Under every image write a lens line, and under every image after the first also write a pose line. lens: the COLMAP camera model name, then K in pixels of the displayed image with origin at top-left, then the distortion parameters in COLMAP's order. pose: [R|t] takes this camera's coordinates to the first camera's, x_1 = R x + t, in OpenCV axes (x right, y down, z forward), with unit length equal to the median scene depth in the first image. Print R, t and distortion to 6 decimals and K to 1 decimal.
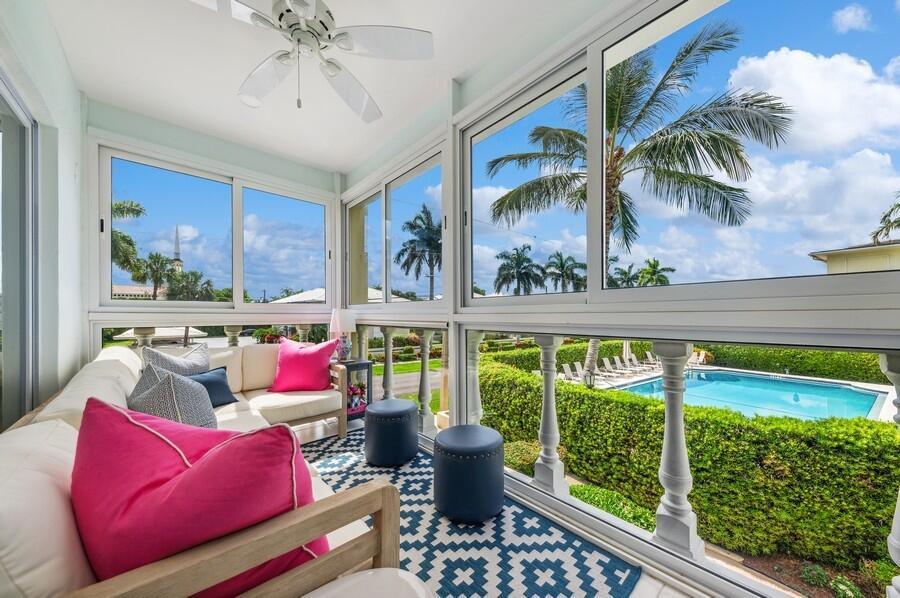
lens RADIAL K [[313.4, 0, 438.2], [0, 313.4, 312.2], [0, 0, 1]] dist [0.008395, -0.000024]
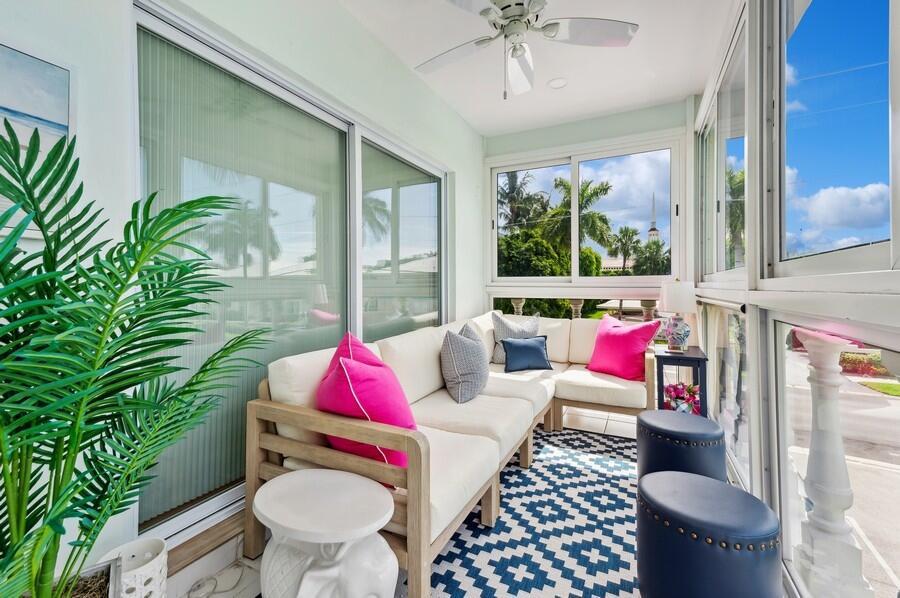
lens RADIAL K [[371.9, 0, 451.7], [0, 371.9, 282.9], [0, 0, 1]] dist [0.000577, 0.000043]
pose [[0.377966, -0.006717, -0.925795, 0.362602], [0.005309, 0.999973, -0.005087, -0.006872], [0.925804, -0.002993, 0.377991, 0.186907]]
